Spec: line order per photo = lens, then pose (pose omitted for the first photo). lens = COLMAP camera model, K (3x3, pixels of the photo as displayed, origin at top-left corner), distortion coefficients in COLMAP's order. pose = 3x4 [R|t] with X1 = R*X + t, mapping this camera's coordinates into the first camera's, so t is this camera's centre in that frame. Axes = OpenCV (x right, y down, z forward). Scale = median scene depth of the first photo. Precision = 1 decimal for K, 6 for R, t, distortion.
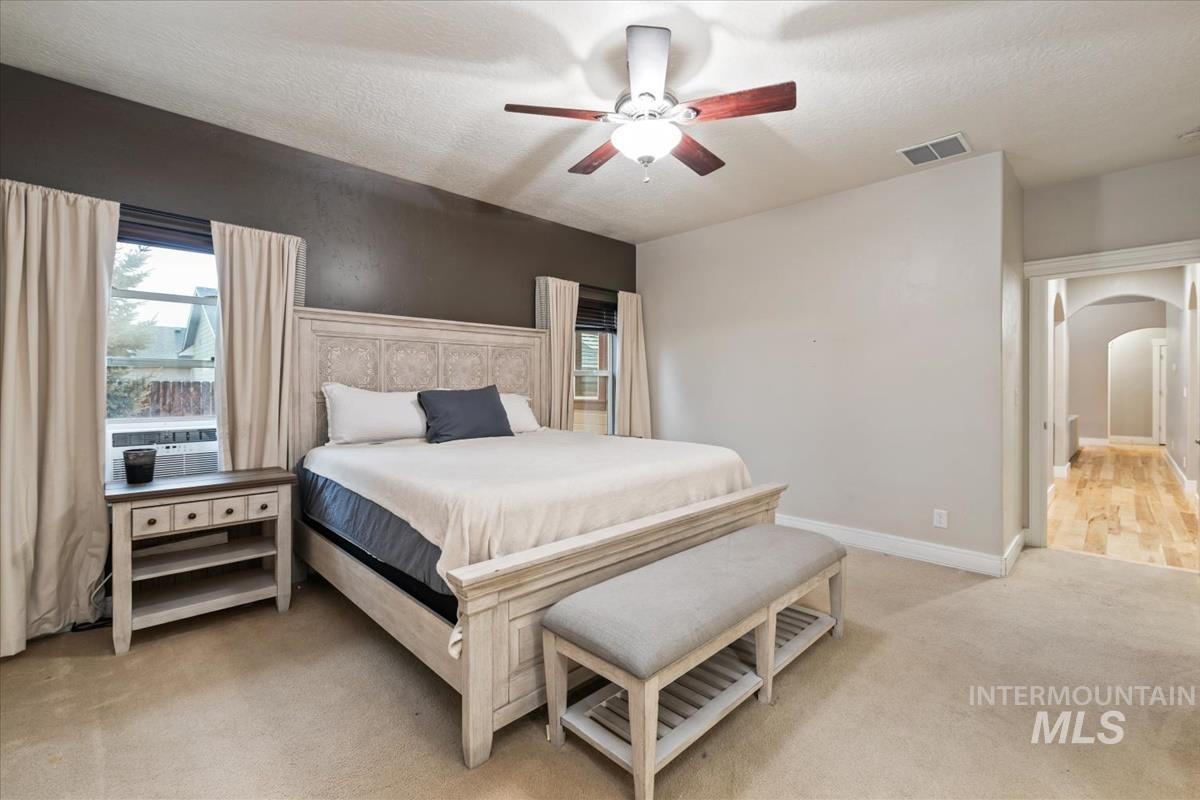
lens RADIAL K [[517.8, 0, 603.9], [0, 517.8, 392.8], [0, 0, 1]] dist [-0.004882, -0.001114]
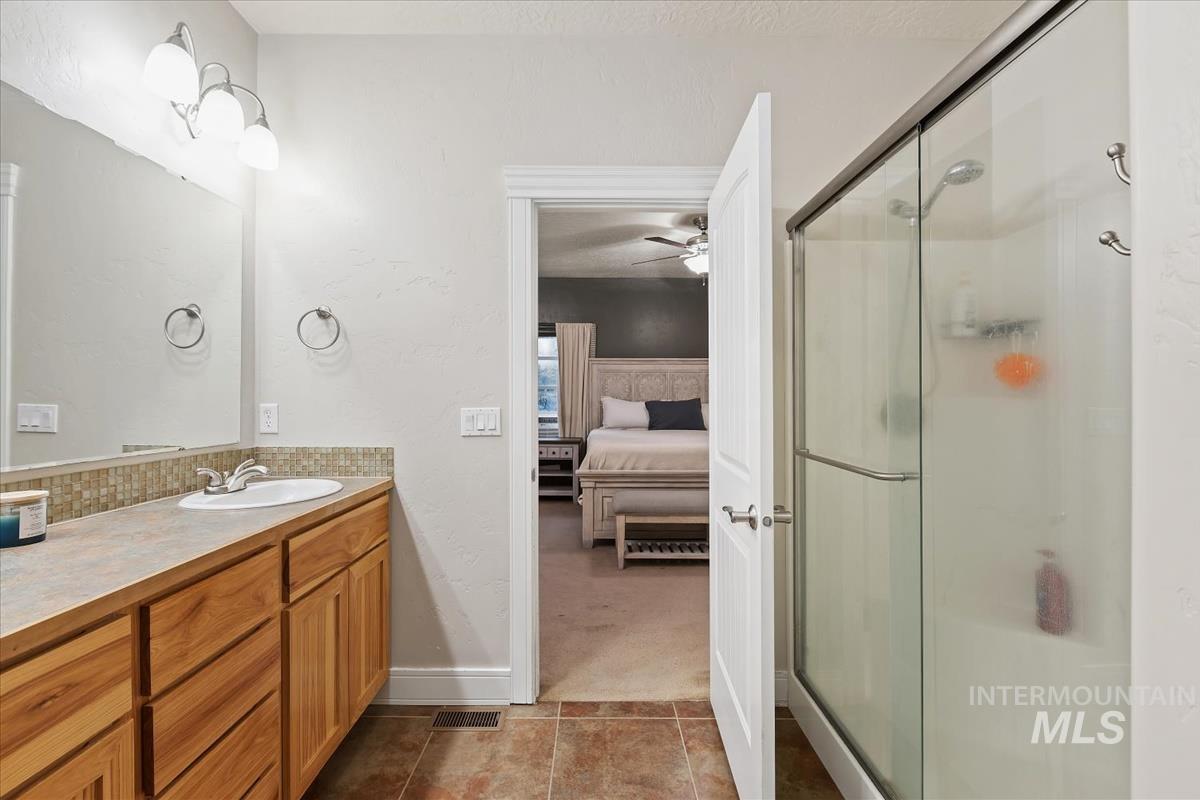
lens RADIAL K [[517.8, 0, 603.9], [0, 517.8, 392.8], [0, 0, 1]] dist [-0.004882, -0.001114]
pose [[0.726353, -0.004251, -0.687309, 0.806205], [-0.011269, 0.999773, -0.018093, 0.002634], [0.687230, 0.020887, 0.726140, -0.408674]]
